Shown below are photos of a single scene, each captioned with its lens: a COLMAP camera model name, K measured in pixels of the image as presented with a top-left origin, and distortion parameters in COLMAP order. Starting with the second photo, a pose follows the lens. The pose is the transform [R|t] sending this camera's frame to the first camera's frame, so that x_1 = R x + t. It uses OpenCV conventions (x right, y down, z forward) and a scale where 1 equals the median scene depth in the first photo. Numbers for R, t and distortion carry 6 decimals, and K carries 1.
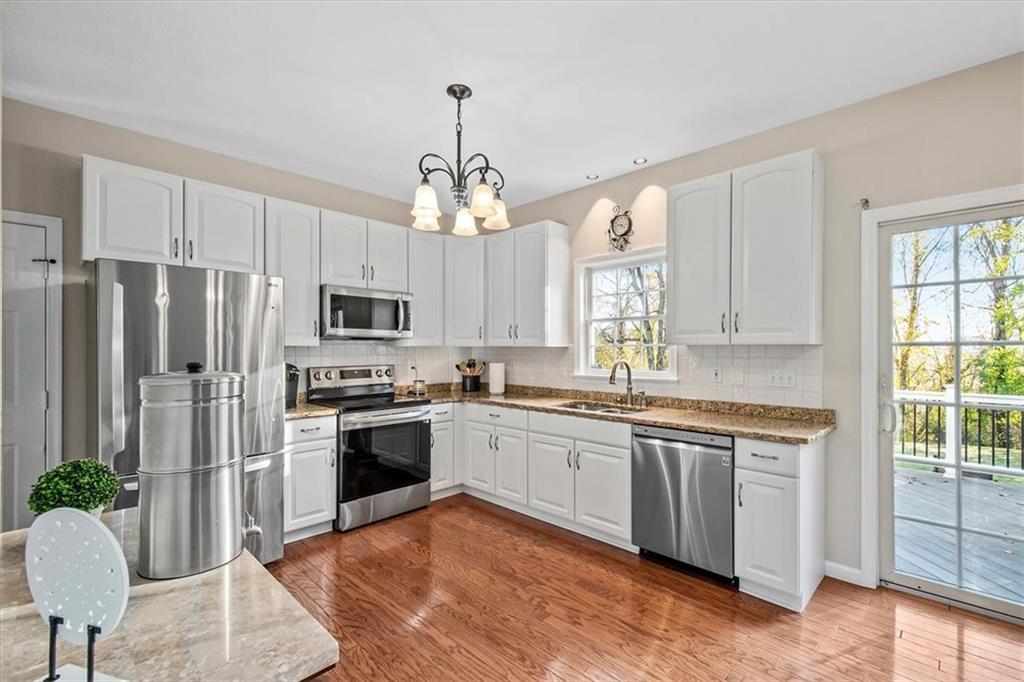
lens RADIAL K [[443.4, 0, 520.7], [0, 443.4, 348.2], [0, 0, 1]] dist [0.009346, -0.004844]
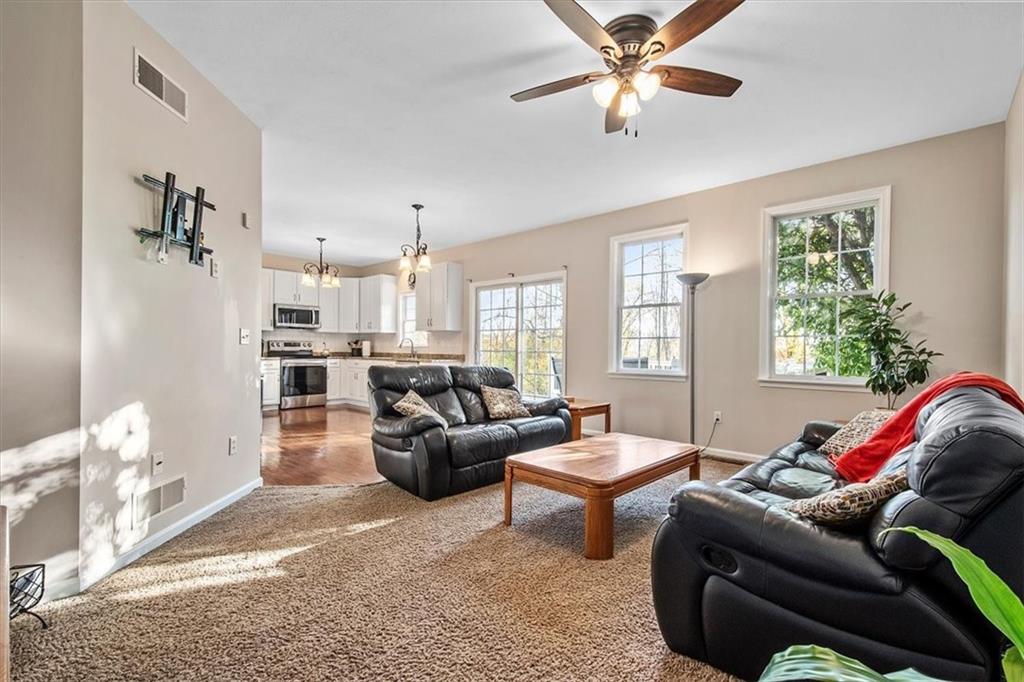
lens RADIAL K [[443.4, 0, 518.8], [0, 443.4, 348.5], [0, 0, 1]] dist [0.009346, -0.004844]
pose [[0.999060, 0.008200, 0.042559, 0.762449], [-0.008508, 0.999939, 0.007055, 0.064836], [-0.042499, -0.007410, 0.999069, -1.434502]]
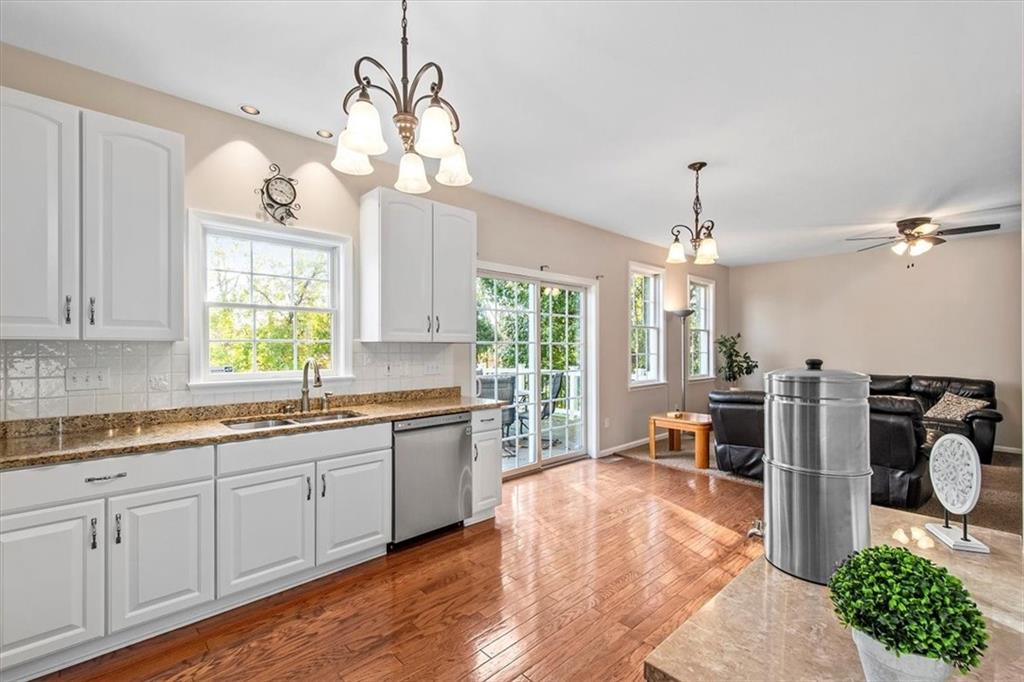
lens RADIAL K [[443.4, 0, 515.2], [0, 443.4, 348.8], [0, 0, 1]] dist [0.009346, -0.004844]
pose [[0.041051, -0.004793, 0.999146, -0.644427], [-0.003295, 0.999982, 0.004933, 0.002978], [-0.999152, -0.003495, 0.041035, 0.615623]]
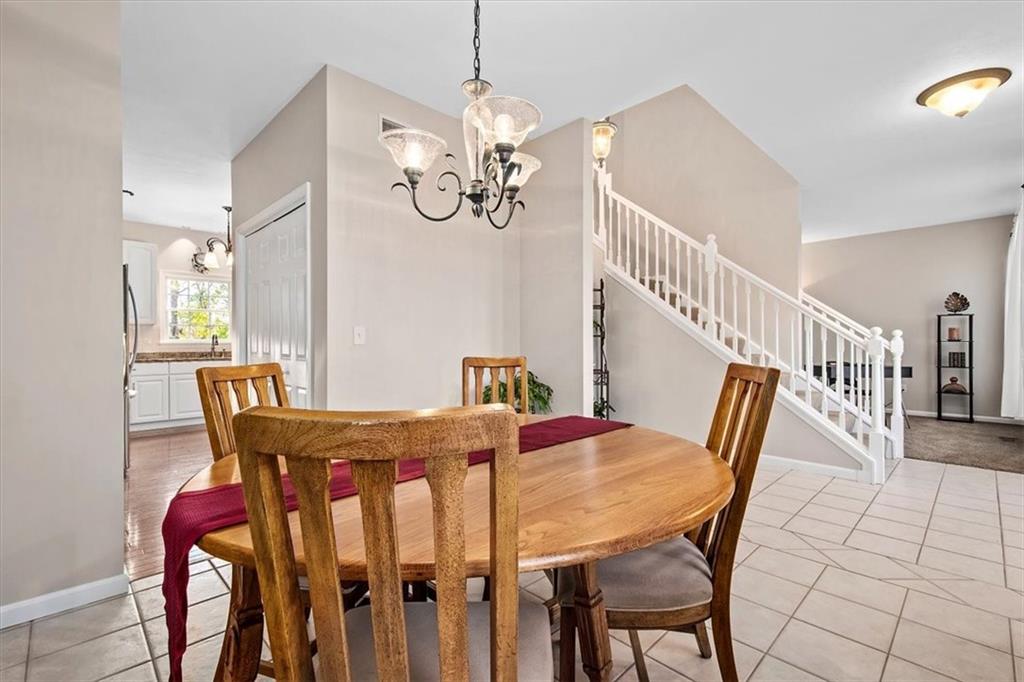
lens RADIAL K [[443.4, 0, 511.6], [0, 443.4, 346.7], [0, 0, 1]] dist [0.009346, -0.004844]
pose [[0.017324, -0.010219, 0.999798, -1.793713], [-0.004856, 0.999935, 0.010305, 0.063562], [-0.999838, -0.005033, 0.017273, -0.342951]]
